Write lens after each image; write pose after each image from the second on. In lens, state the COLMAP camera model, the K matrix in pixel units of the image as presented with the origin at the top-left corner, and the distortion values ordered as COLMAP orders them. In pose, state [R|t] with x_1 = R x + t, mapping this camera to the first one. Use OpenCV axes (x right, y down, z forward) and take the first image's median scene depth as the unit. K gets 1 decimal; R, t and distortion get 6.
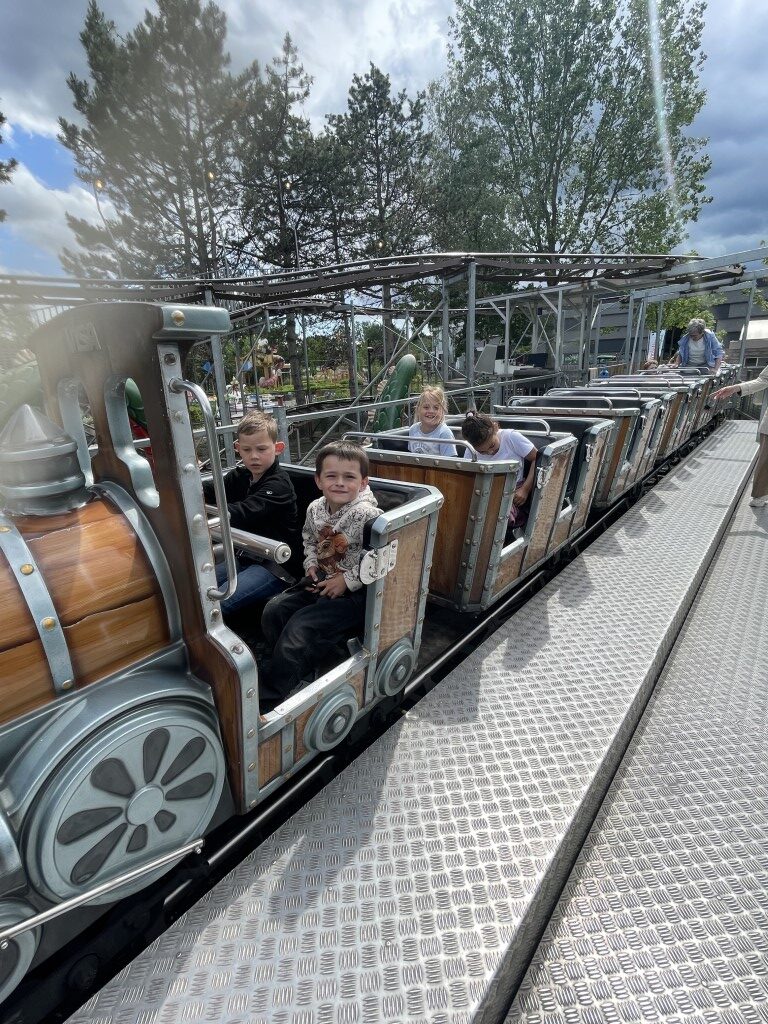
lens RADIAL K [[475.0, 0, 386.8], [0, 475.0, 513.7], [0, 0, 1]] dist [0.000356, 0.003031]
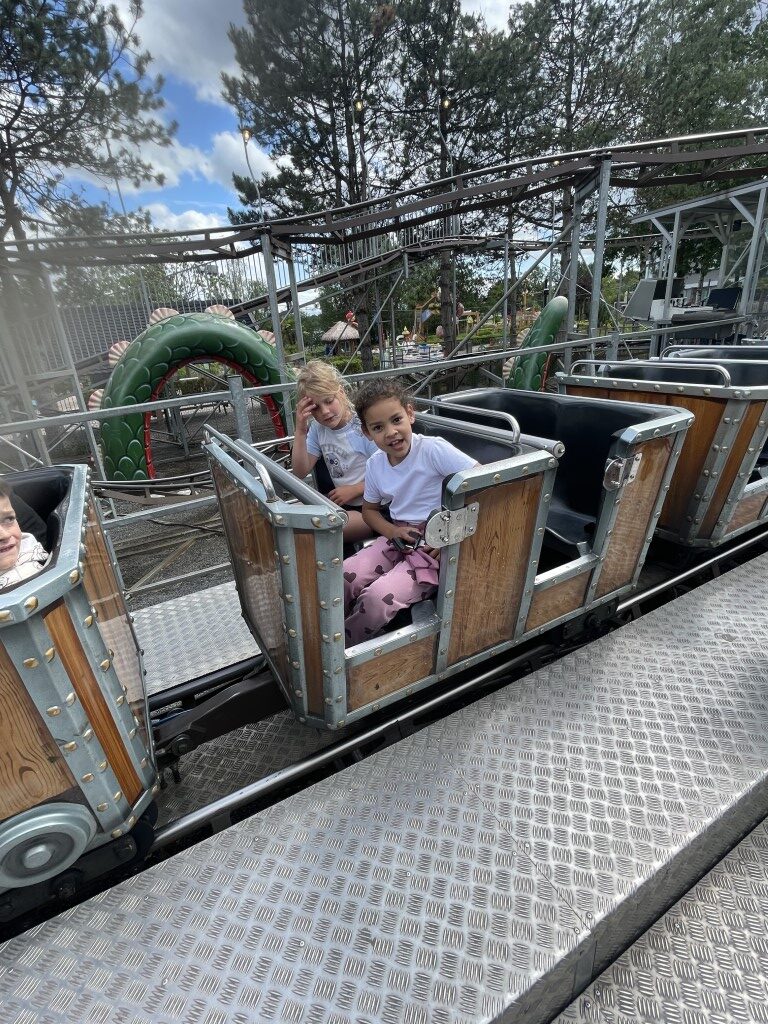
lens RADIAL K [[475.0, 0, 379.9], [0, 475.0, 512.2], [0, 0, 1]] dist [0.000356, 0.003031]
pose [[0.932741, 0.110409, -0.343225, 0.078335], [-0.076441, 0.990875, 0.111013, -0.027837], [0.352349, -0.077310, 0.932670, 0.080637]]
